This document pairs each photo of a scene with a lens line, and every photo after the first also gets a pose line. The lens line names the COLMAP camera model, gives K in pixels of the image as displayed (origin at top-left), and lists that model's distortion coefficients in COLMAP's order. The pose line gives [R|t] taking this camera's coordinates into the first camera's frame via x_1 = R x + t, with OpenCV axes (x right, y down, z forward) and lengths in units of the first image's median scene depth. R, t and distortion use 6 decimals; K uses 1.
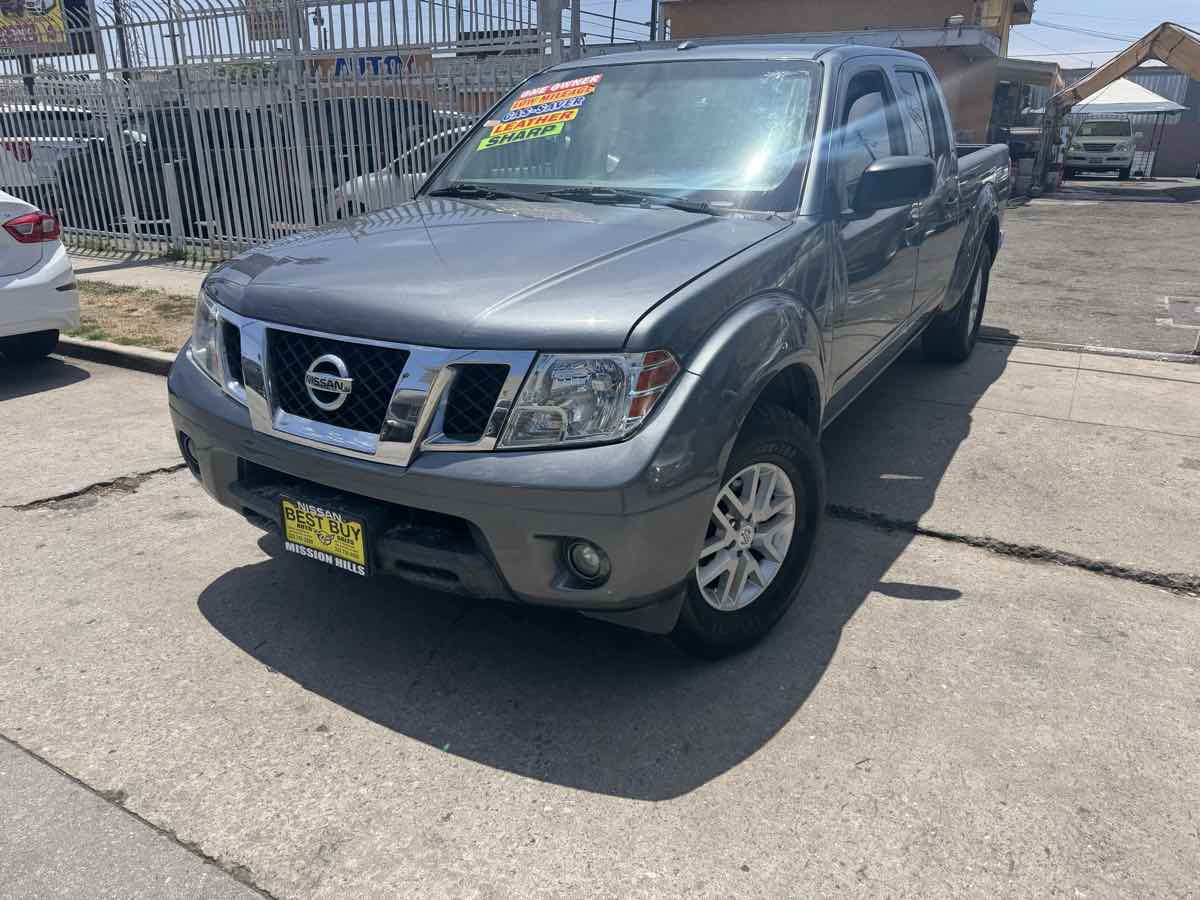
lens RADIAL K [[850.5, 0, 579.7], [0, 850.5, 450.1], [0, 0, 1]] dist [0.011346, -0.010876]
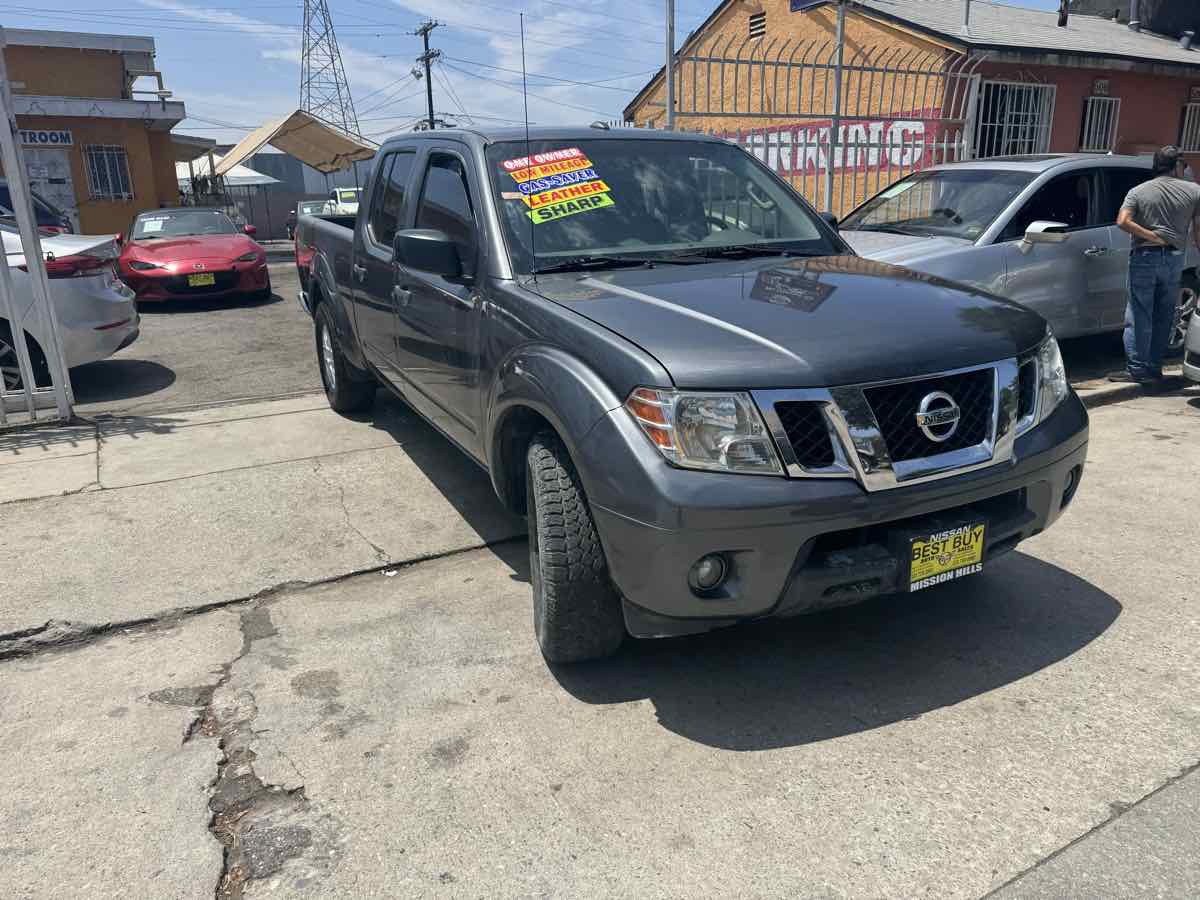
lens RADIAL K [[852.0, 0, 597.4], [0, 852.0, 452.2], [0, 0, 1]] dist [0.021416, -0.027699]
pose [[0.503829, -0.257442, 0.824548, -1.166577], [0.318179, 0.942749, 0.099928, -0.232211], [-0.803068, 0.212008, 0.556897, 0.598985]]
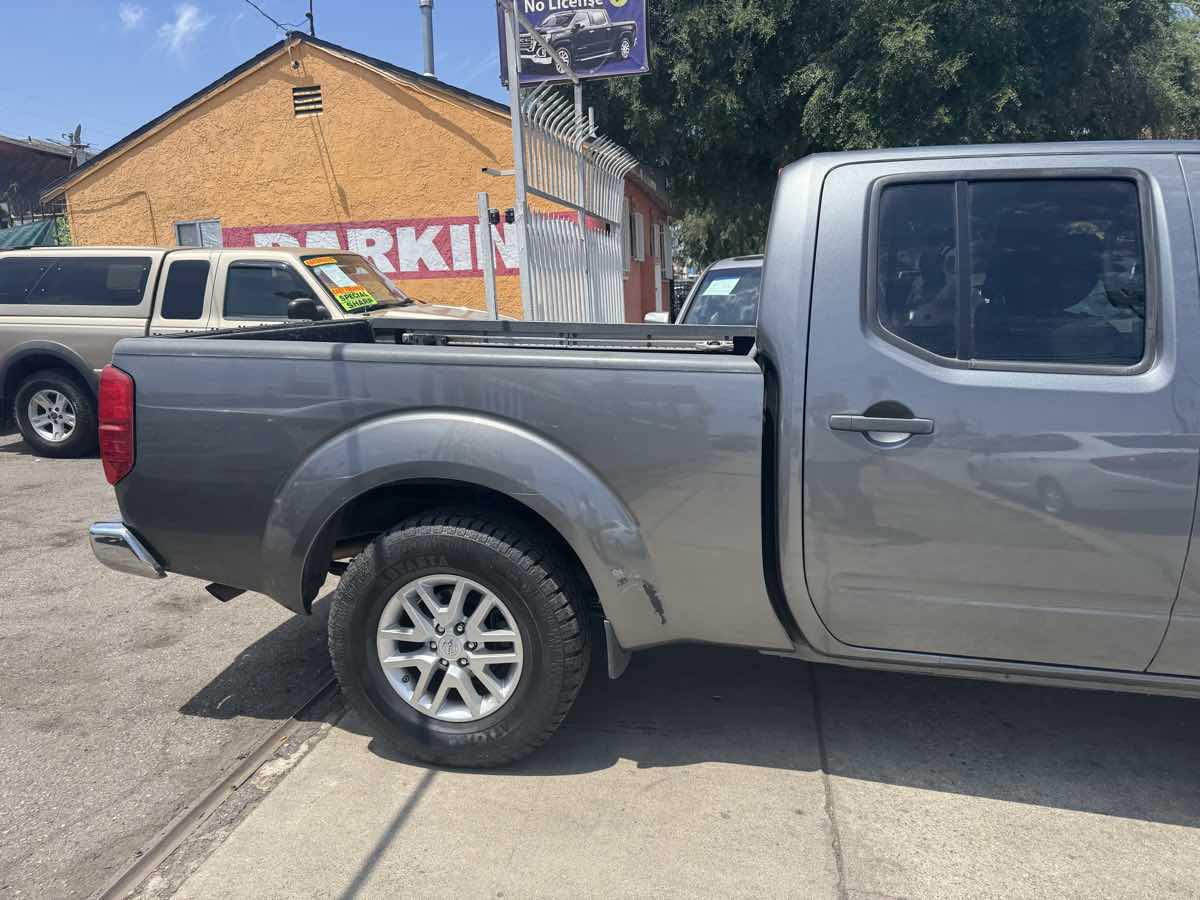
lens RADIAL K [[862.9, 0, 586.0], [0, 862.9, 440.7], [0, 0, 1]] dist [0.004361, -0.010069]
pose [[-0.342018, -0.147183, 0.928095, -0.529689], [0.359423, 0.892066, 0.273923, -0.868421], [-0.868239, 0.427265, -0.252202, 2.328448]]
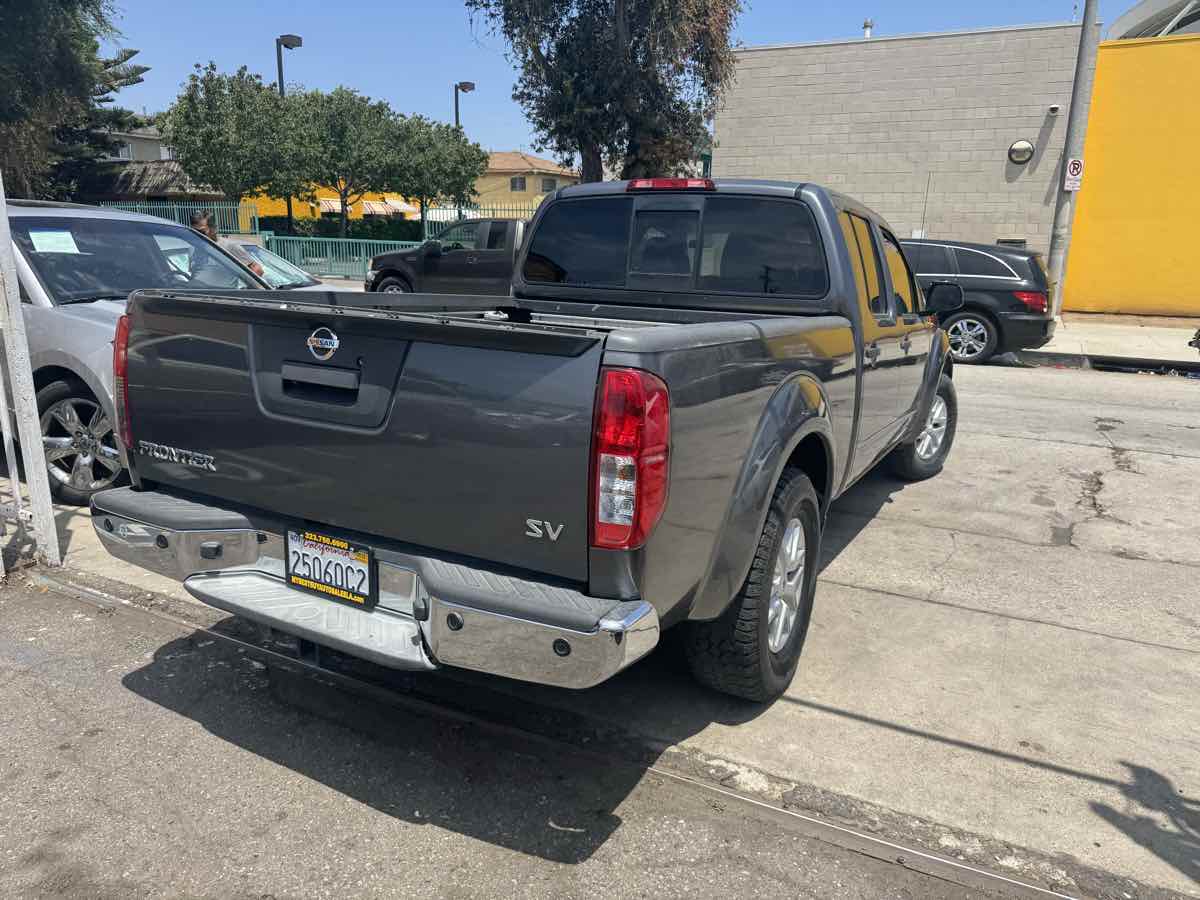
lens RADIAL K [[851.7, 0, 608.0], [0, 851.7, 457.0], [0, 0, 1]] dist [0.006633, -0.007430]
pose [[-0.996707, -0.001821, -0.081067, 0.668158], [-0.047337, 0.824770, 0.563483, -1.182660], [0.065835, 0.565465, -0.822141, 3.085306]]
